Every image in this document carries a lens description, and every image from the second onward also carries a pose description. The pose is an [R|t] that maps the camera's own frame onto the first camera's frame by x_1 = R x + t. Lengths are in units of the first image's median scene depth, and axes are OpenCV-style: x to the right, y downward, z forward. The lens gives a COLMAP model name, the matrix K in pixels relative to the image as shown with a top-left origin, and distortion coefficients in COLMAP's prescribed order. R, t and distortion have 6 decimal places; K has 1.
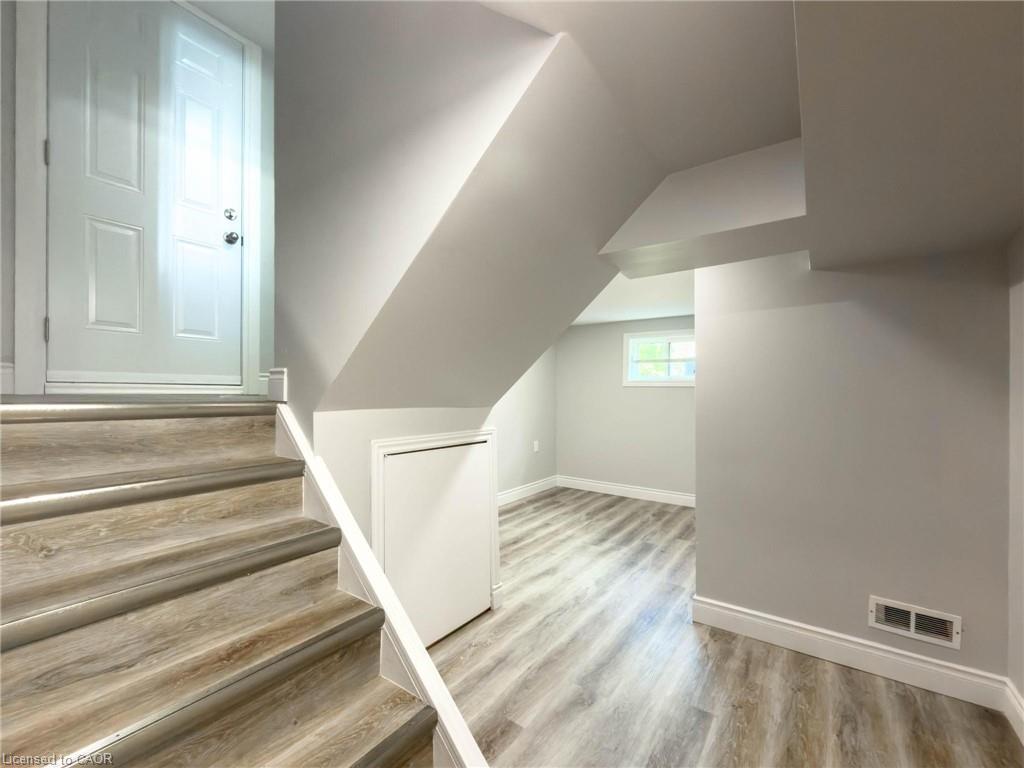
lens RADIAL K [[433.8, 0, 512.4], [0, 433.8, 392.1], [0, 0, 1]] dist [-0.003422, -0.000260]
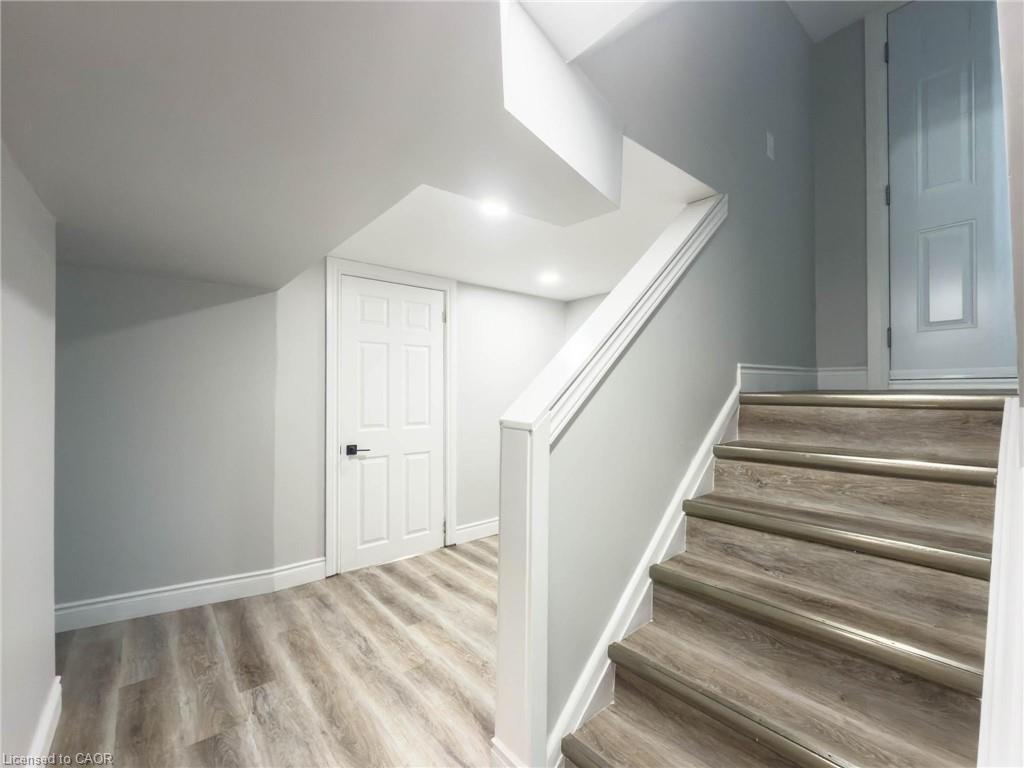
lens RADIAL K [[433.8, 0, 512.4], [0, 433.8, 392.1], [0, 0, 1]] dist [-0.003422, -0.000260]
pose [[-0.254860, -0.006130, -0.966958, 0.604713], [-0.000213, 0.999980, -0.006283, 0.030813], [0.966978, -0.001395, -0.254857, 0.426260]]
